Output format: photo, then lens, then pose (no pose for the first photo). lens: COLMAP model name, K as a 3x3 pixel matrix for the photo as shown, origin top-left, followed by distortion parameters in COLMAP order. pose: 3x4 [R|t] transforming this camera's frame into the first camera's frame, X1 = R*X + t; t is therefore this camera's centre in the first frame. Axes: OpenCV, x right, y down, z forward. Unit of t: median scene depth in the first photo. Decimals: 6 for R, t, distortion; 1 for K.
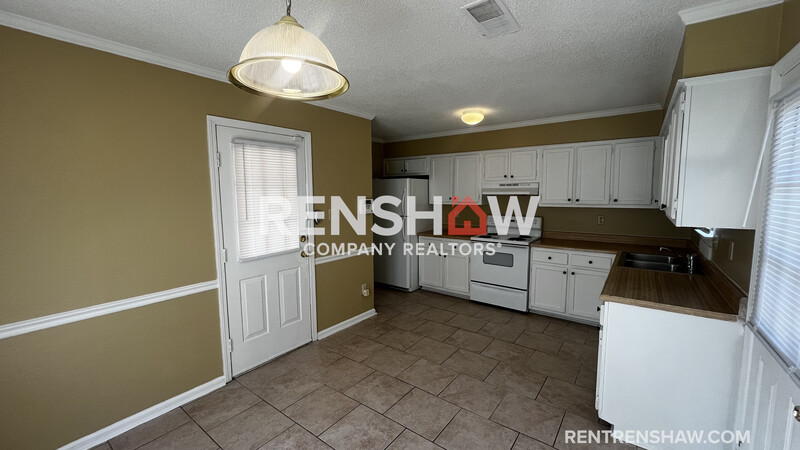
lens RADIAL K [[322.1, 0, 398.4], [0, 322.1, 225.1], [0, 0, 1]] dist [-0.002013, -0.000472]
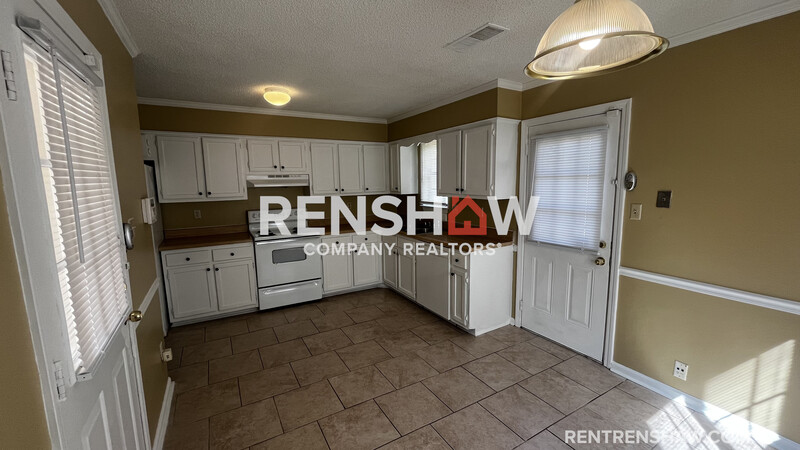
lens RADIAL K [[322.1, 0, 398.4], [0, 322.1, 225.1], [0, 0, 1]] dist [-0.002013, -0.000472]
pose [[0.386245, -0.126101, 0.913736, -0.464935], [0.108743, 0.989928, 0.090650, -0.036102], [-0.915964, 0.064349, 0.396067, 0.372289]]
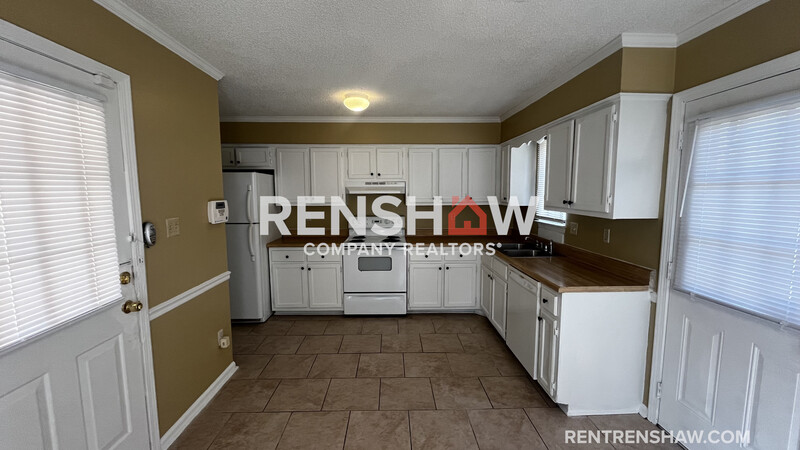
lens RADIAL K [[322.1, 0, 398.4], [0, 322.1, 225.1], [0, 0, 1]] dist [-0.002013, -0.000472]
pose [[0.782556, -0.061570, 0.619528, -0.223970], [0.062635, 0.997835, 0.020050, -0.021608], [-0.619421, 0.023114, 0.784719, 0.265584]]
